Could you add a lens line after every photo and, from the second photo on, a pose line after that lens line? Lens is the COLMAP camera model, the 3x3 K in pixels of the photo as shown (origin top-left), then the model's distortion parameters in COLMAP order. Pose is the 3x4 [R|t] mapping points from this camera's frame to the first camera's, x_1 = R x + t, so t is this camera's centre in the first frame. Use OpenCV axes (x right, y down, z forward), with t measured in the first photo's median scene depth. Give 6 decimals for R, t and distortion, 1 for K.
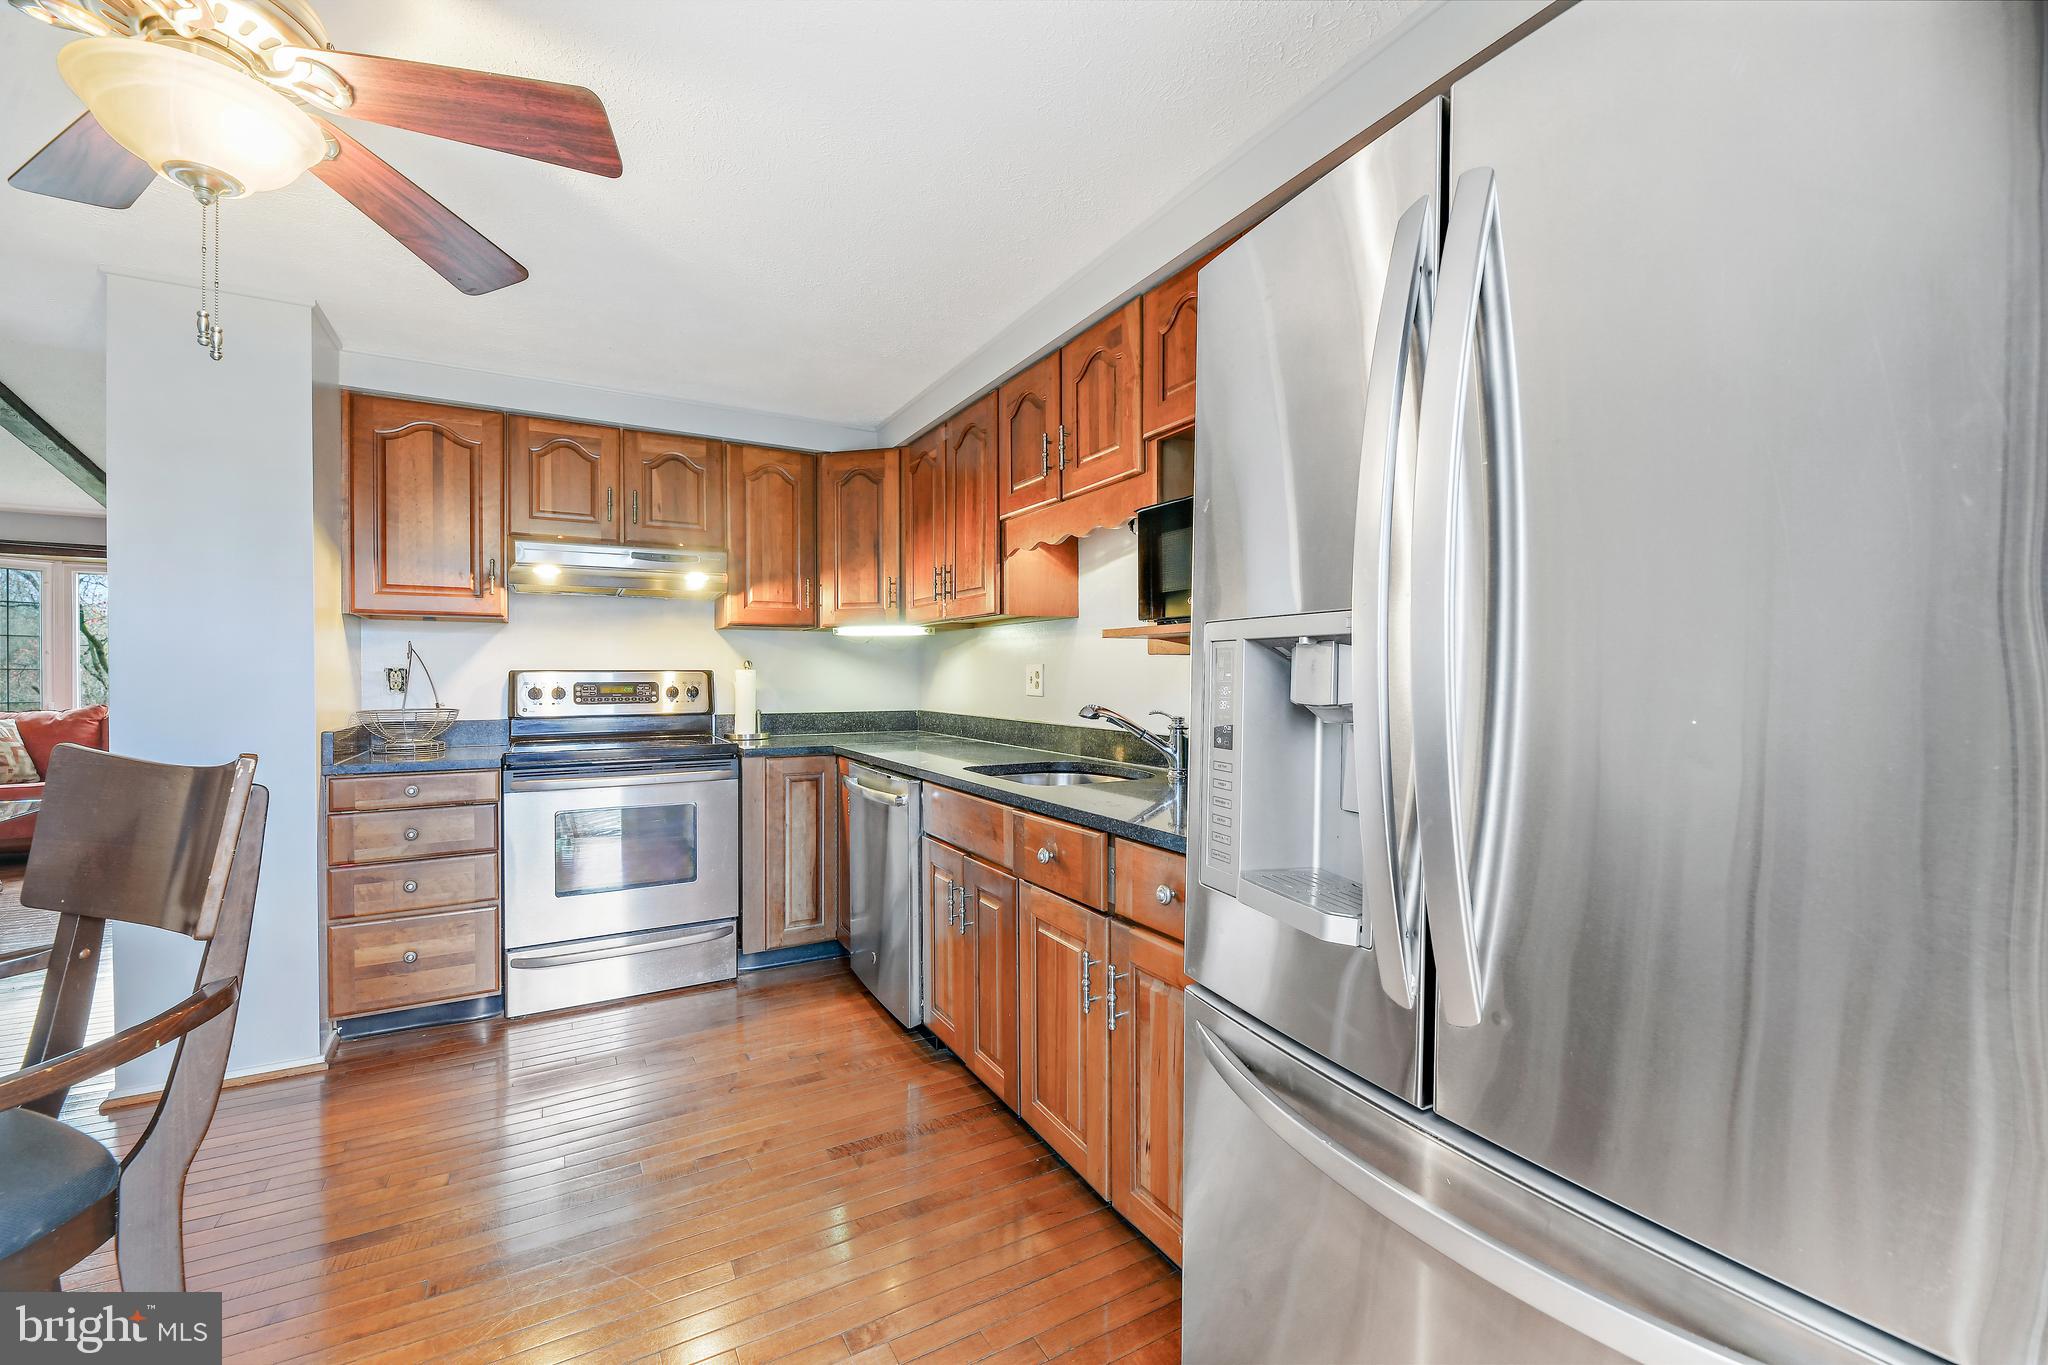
lens RADIAL K [[824.0, 0, 1018.8], [0, 824.0, 678.9], [0, 0, 1]] dist [0.004163, -0.005674]
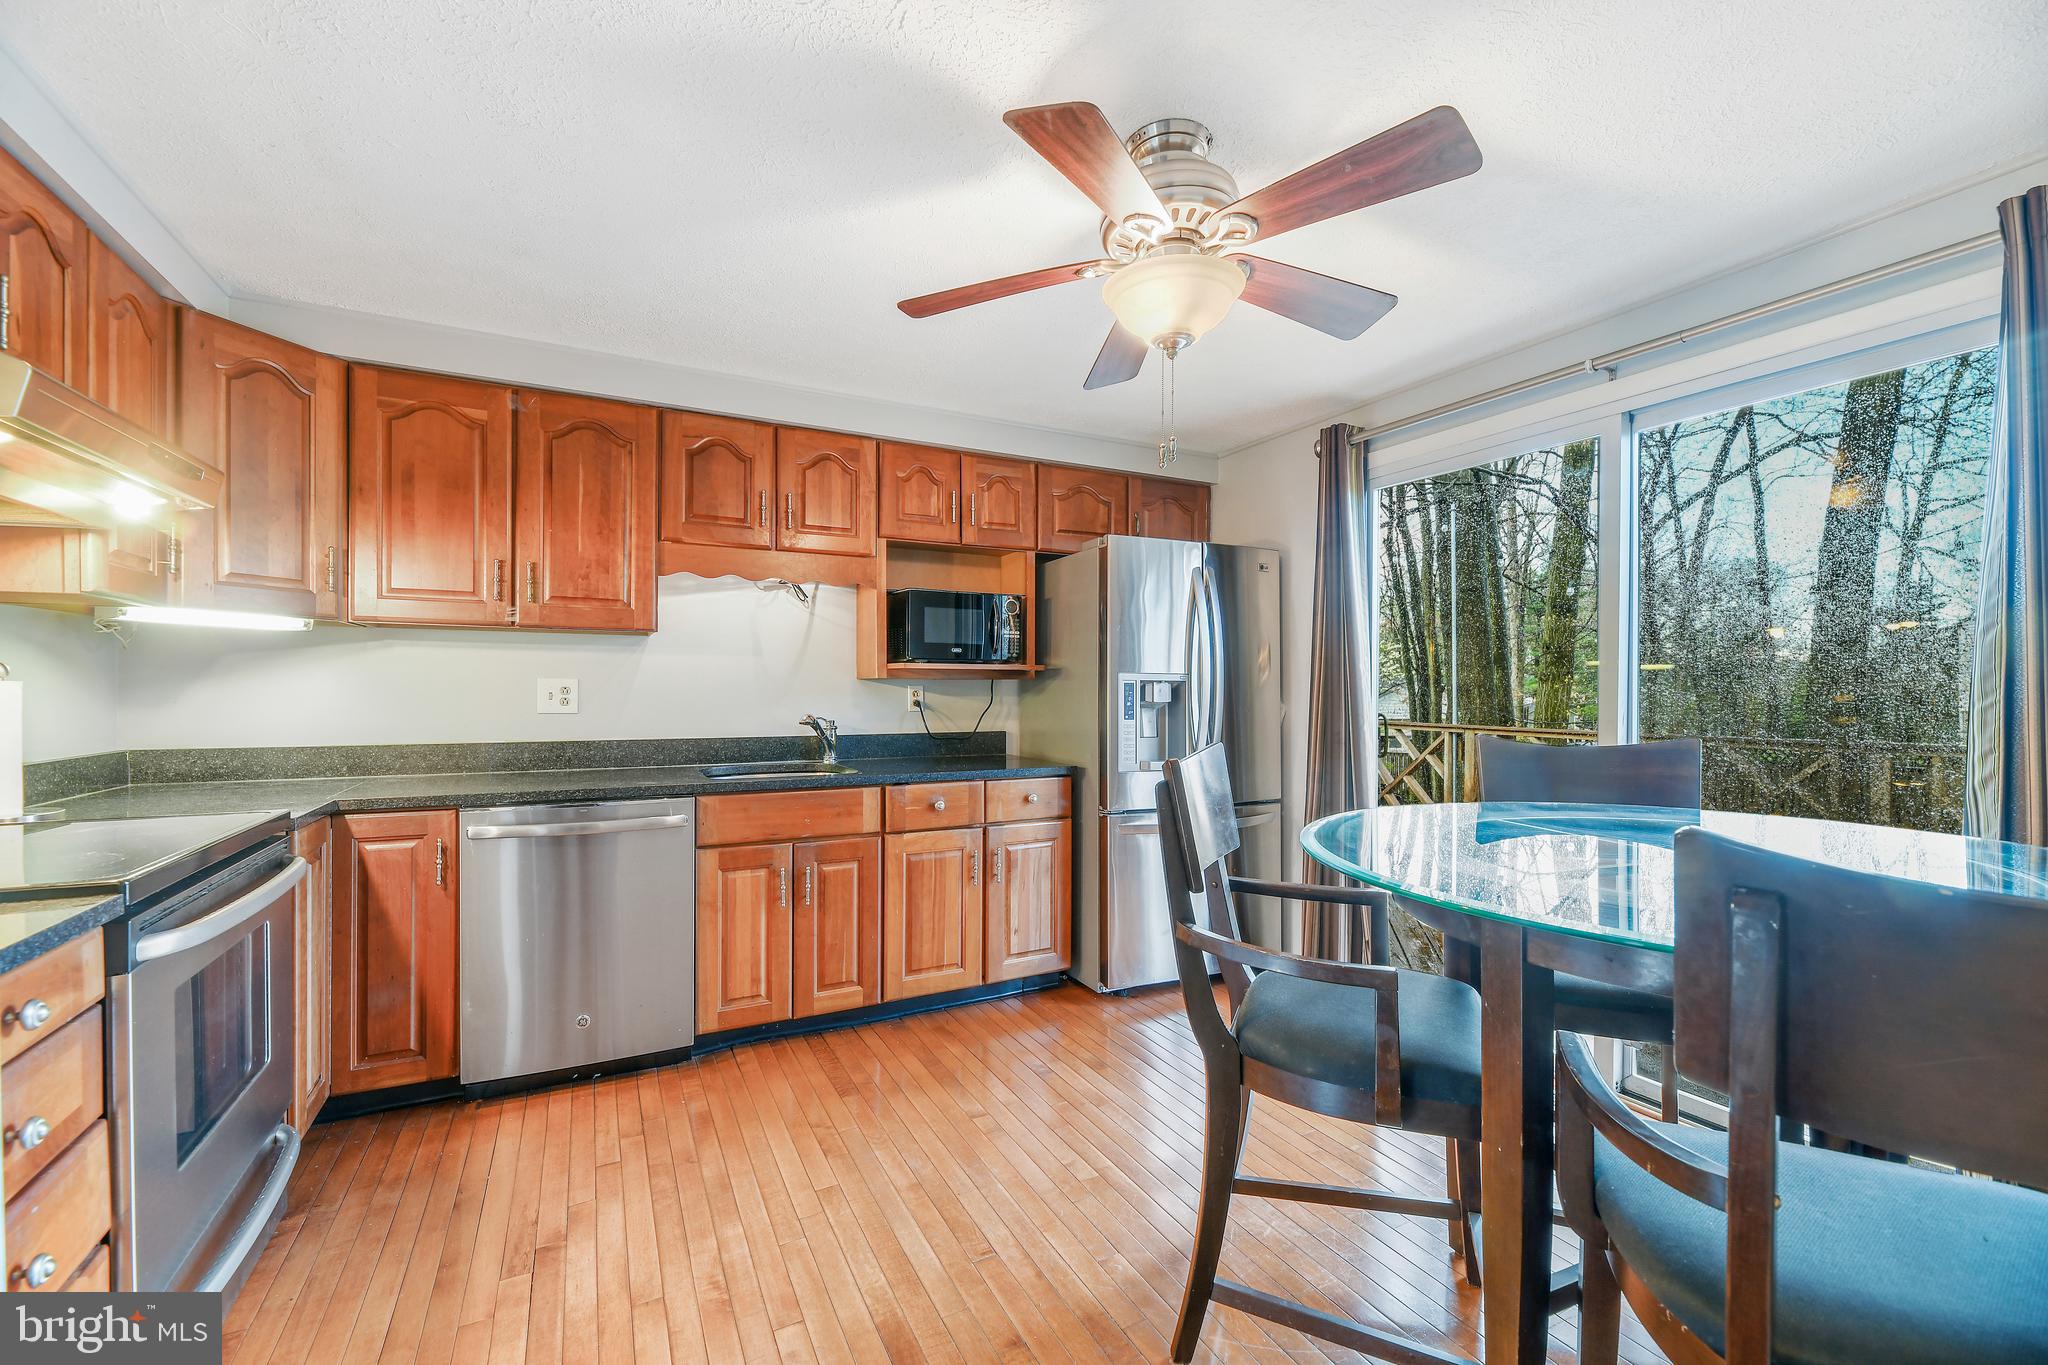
lens RADIAL K [[840.8, 0, 1023.8], [0, 840.8, 692.0], [0, 0, 1]] dist [0.001900, -0.000164]
pose [[0.034279, -0.006006, 0.999394, -0.915781], [0.001062, 0.999982, 0.005973, -0.008407], [-0.999412, 0.000856, 0.034285, 0.452129]]
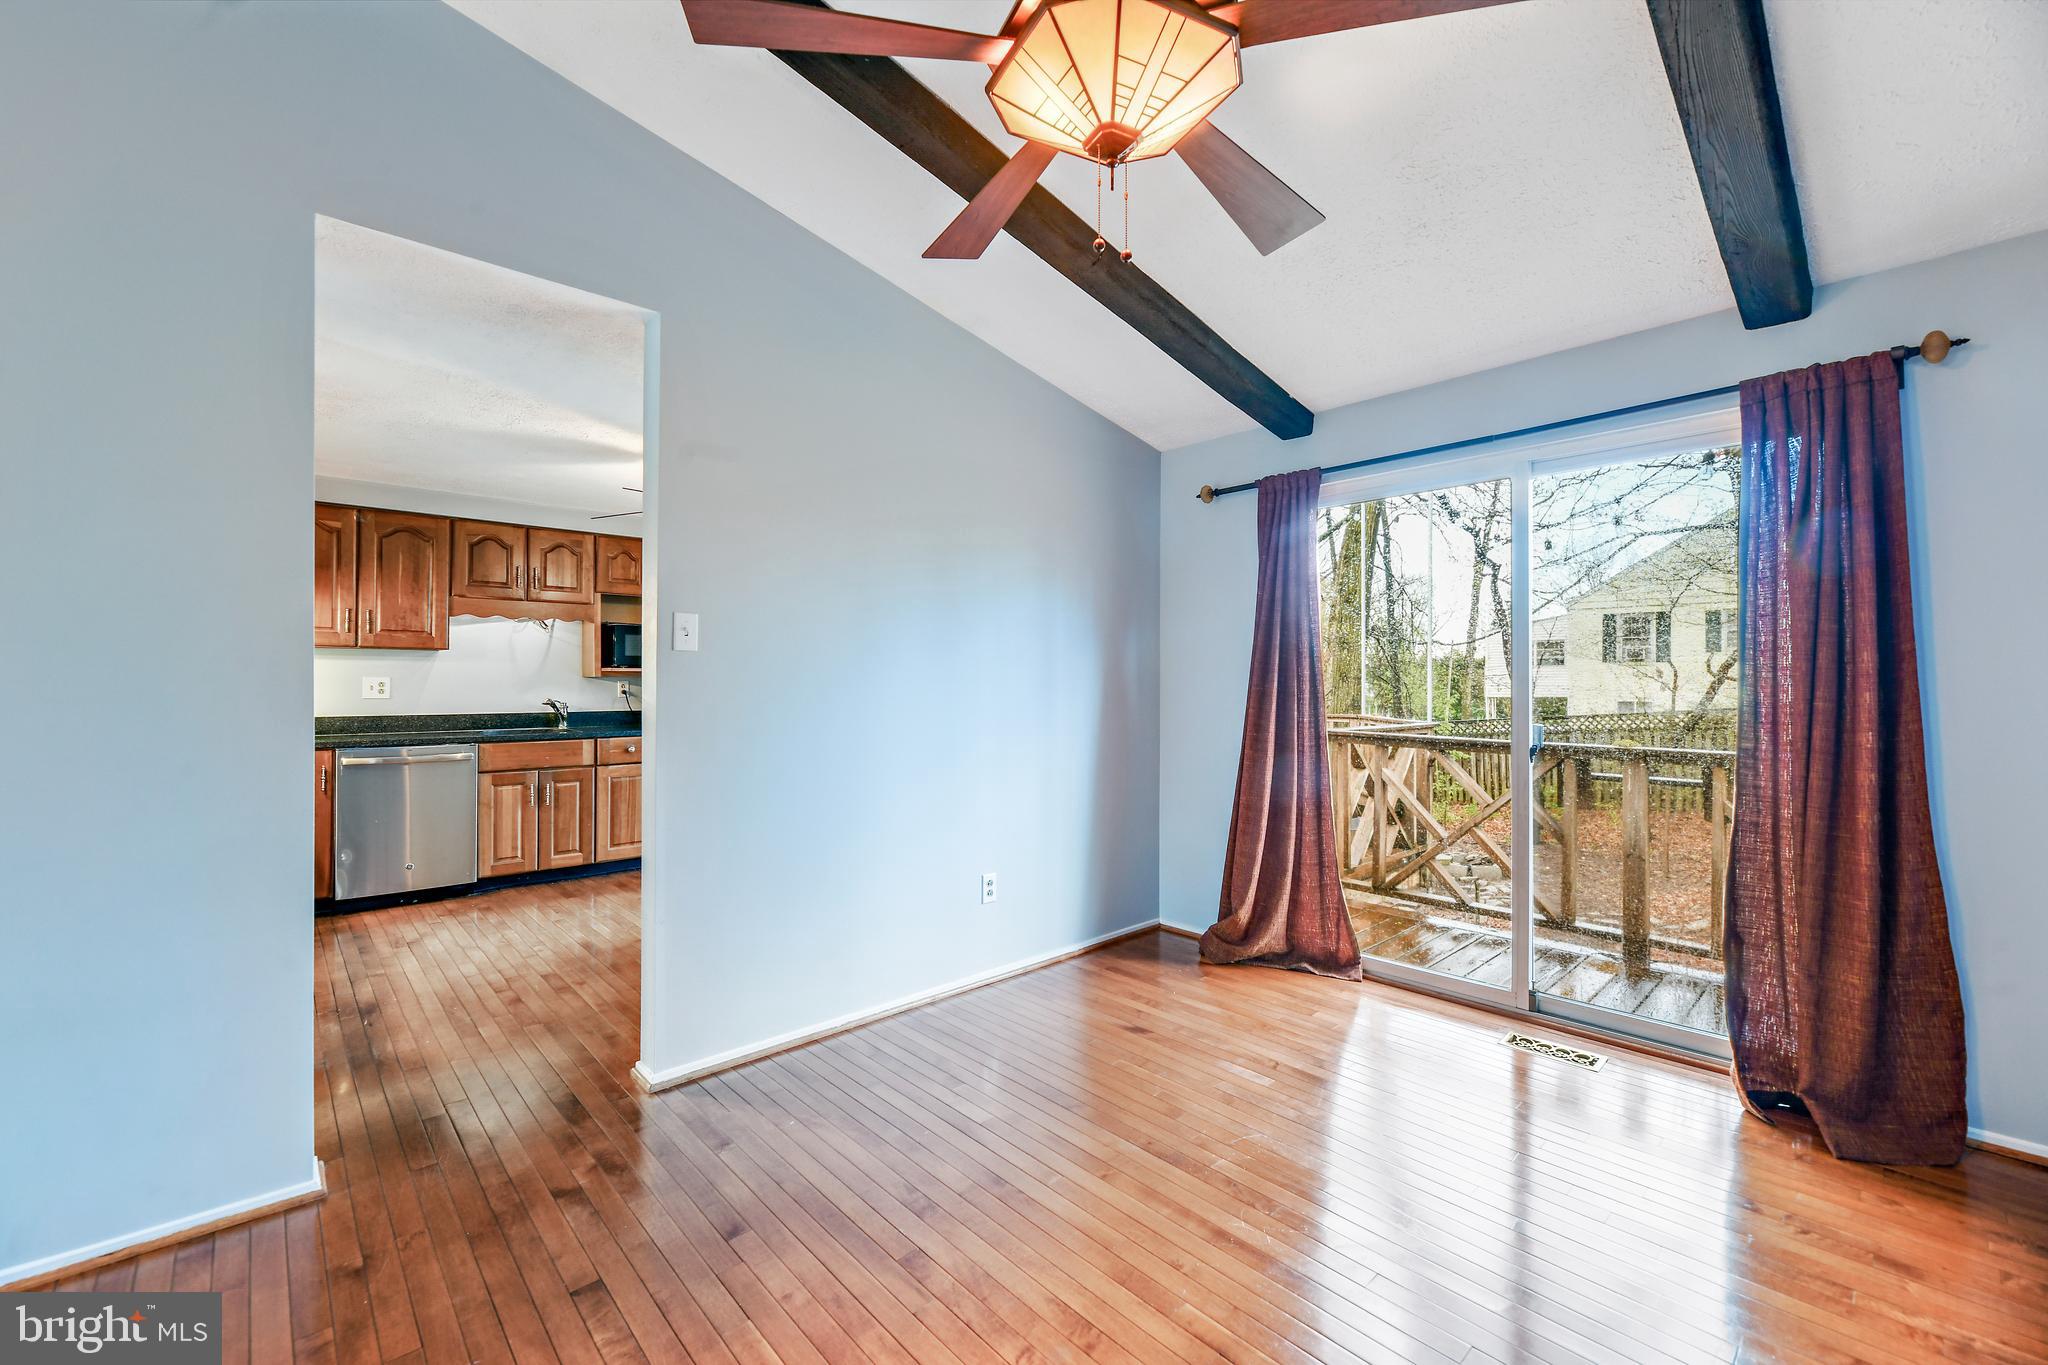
lens RADIAL K [[824.0, 0, 1018.8], [0, 824.0, 678.9], [0, 0, 1]] dist [0.004163, -0.005674]
pose [[-0.230393, 0.002469, 0.973095, -1.730572], [0.002179, 0.999996, -0.002021, -0.009528], [-0.973095, 0.001654, -0.230397, 0.211705]]
